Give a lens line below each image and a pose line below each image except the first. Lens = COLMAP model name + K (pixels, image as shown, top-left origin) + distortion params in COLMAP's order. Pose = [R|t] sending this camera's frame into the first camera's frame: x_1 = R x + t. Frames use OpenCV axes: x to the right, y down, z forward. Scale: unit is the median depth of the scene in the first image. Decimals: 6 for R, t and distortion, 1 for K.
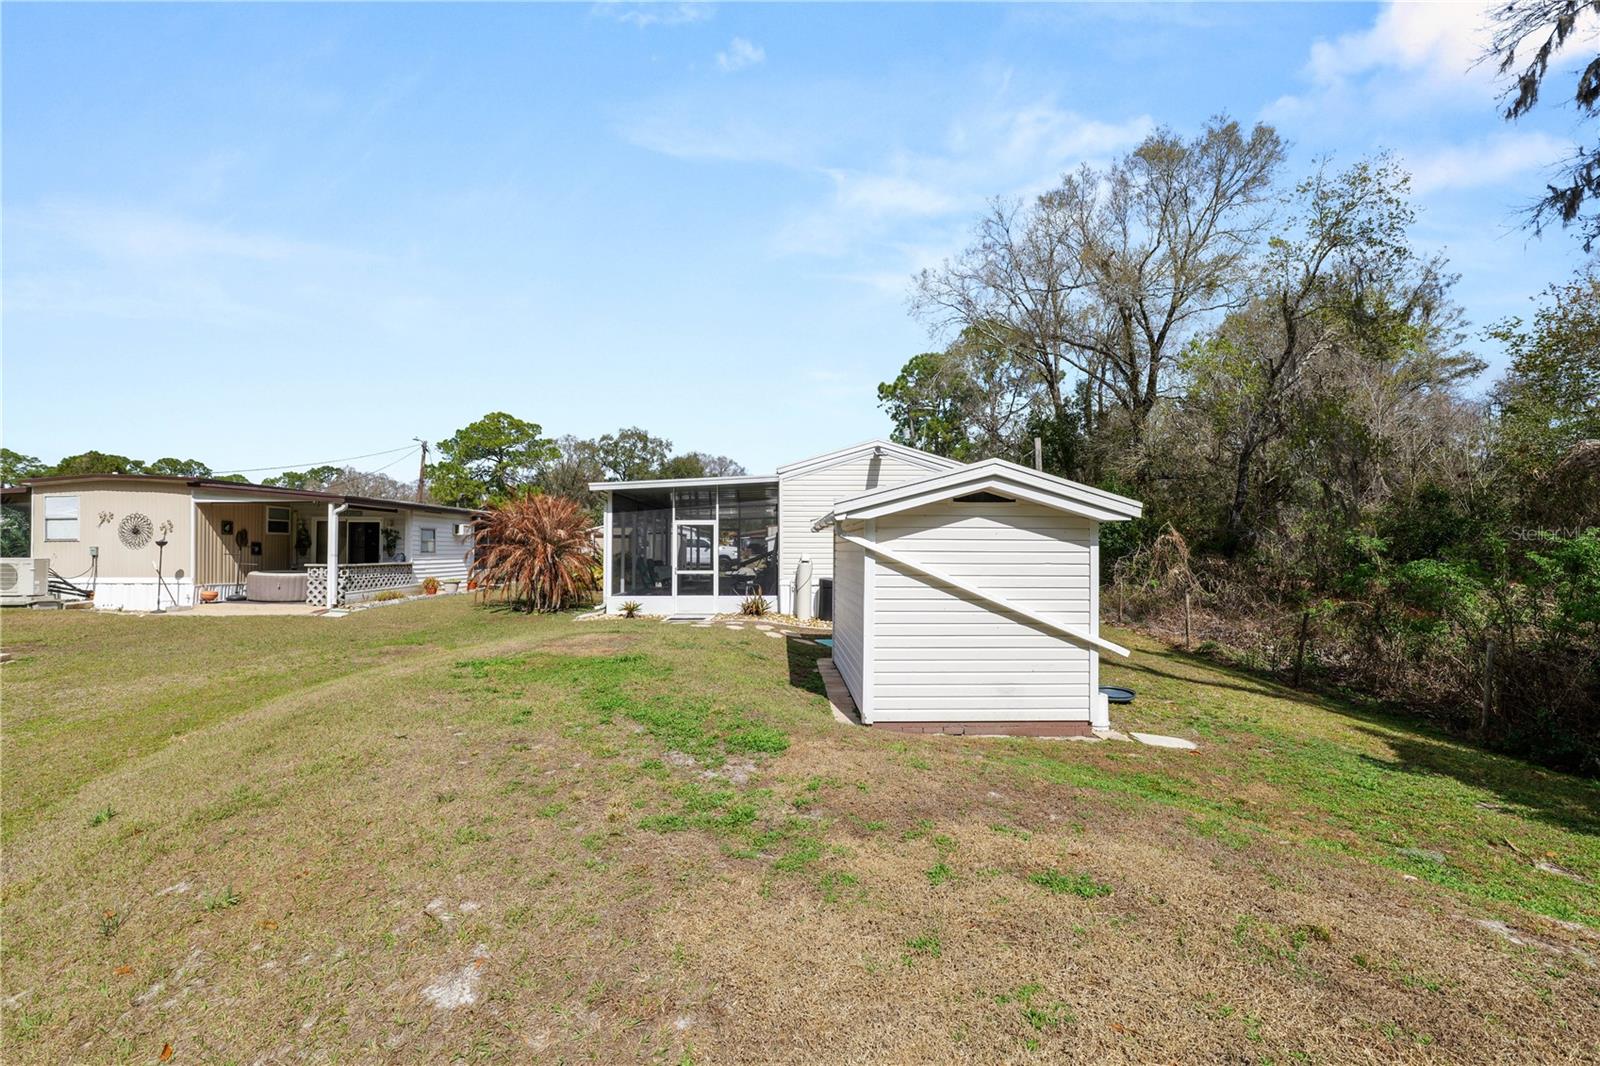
lens RADIAL K [[648.3, 0, 799.2], [0, 648.3, 530.1], [0, 0, 1]] dist [-0.010128, -0.000261]
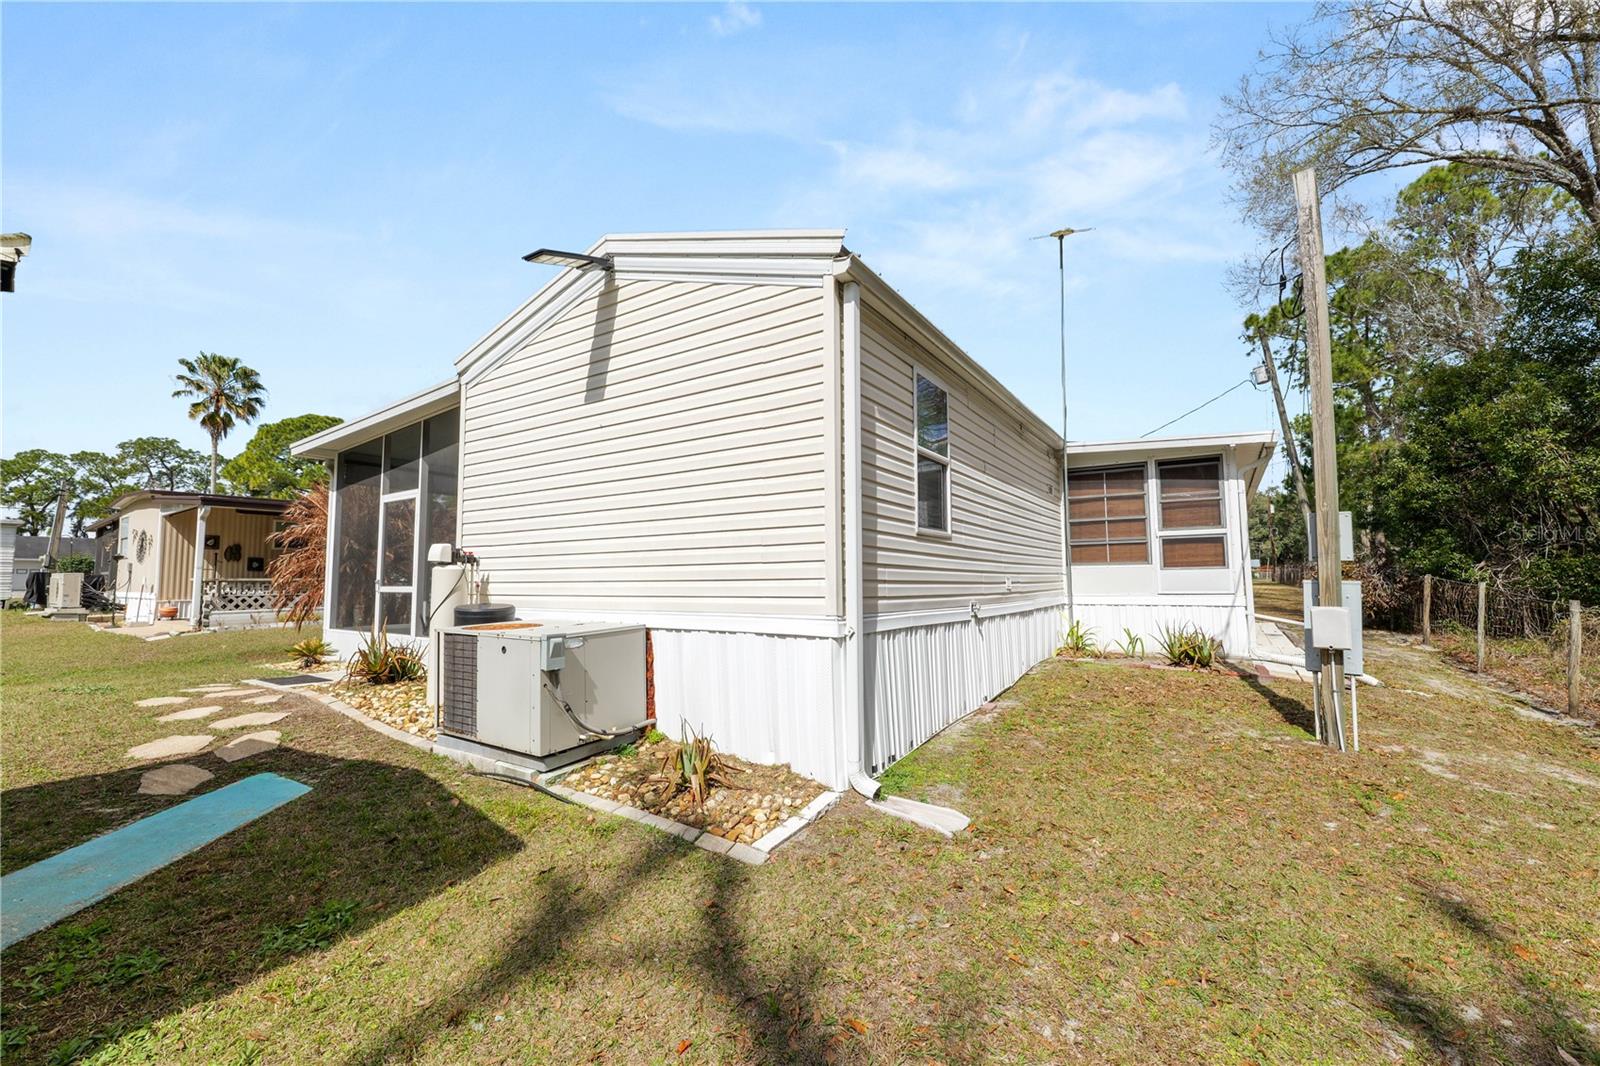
lens RADIAL K [[648.3, 0, 799.2], [0, 648.3, 530.1], [0, 0, 1]] dist [-0.010128, -0.000261]
pose [[0.820174, -0.049687, -0.569952, 0.417878], [0.023123, 0.998287, -0.053753, 0.053917], [0.571647, 0.030908, 0.819918, 0.749700]]
